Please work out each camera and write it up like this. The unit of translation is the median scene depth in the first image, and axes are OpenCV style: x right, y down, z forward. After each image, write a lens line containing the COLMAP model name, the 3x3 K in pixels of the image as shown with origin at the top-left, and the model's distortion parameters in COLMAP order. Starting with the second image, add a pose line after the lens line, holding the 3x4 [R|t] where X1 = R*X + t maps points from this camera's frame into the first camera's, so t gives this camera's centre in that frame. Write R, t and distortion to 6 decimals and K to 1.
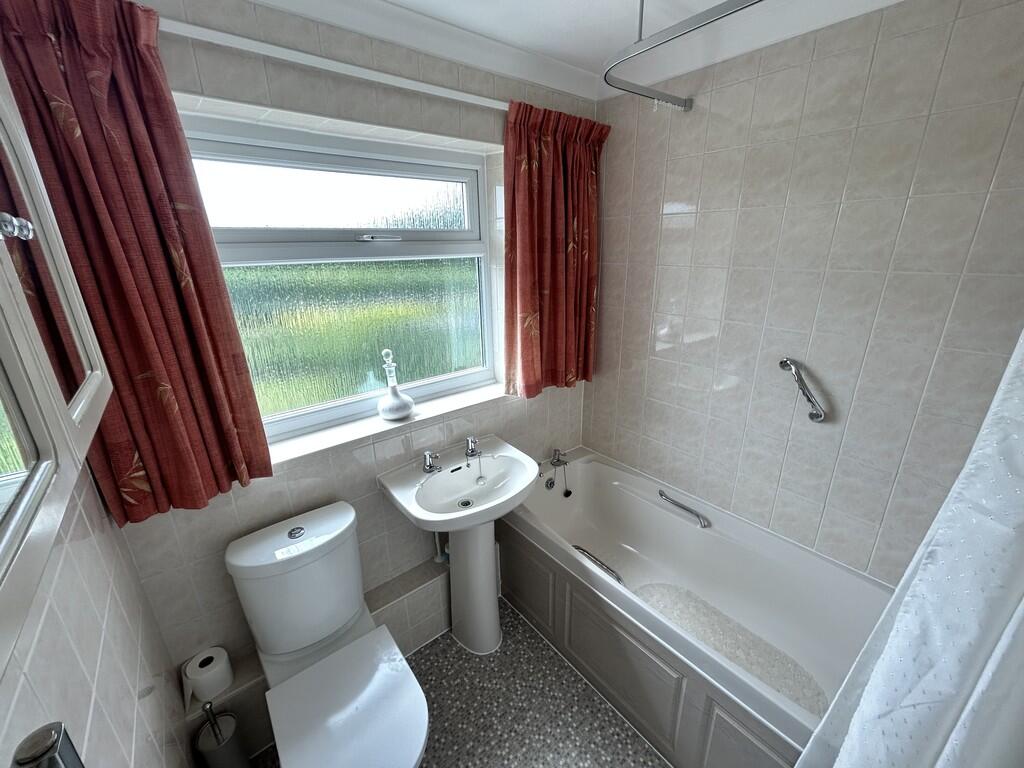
lens RADIAL K [[412.8, 0, 510.7], [0, 412.8, 382.7], [0, 0, 1]] dist [-0.000863, 0.000437]
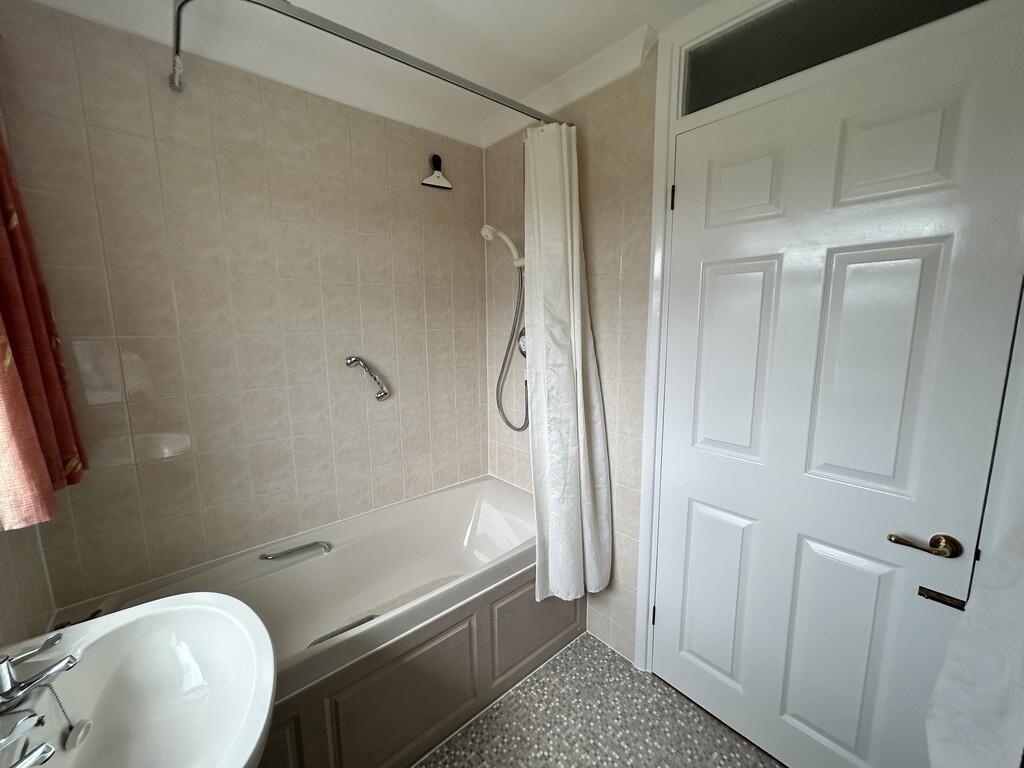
lens RADIAL K [[412.8, 0, 510.7], [0, 412.8, 382.7], [0, 0, 1]] dist [-0.000863, 0.000437]
pose [[-0.030945, -0.224254, 0.974039, -0.495274], [0.258943, 0.939437, 0.224514, -0.147028], [-0.965397, 0.259168, 0.028999, 0.635330]]
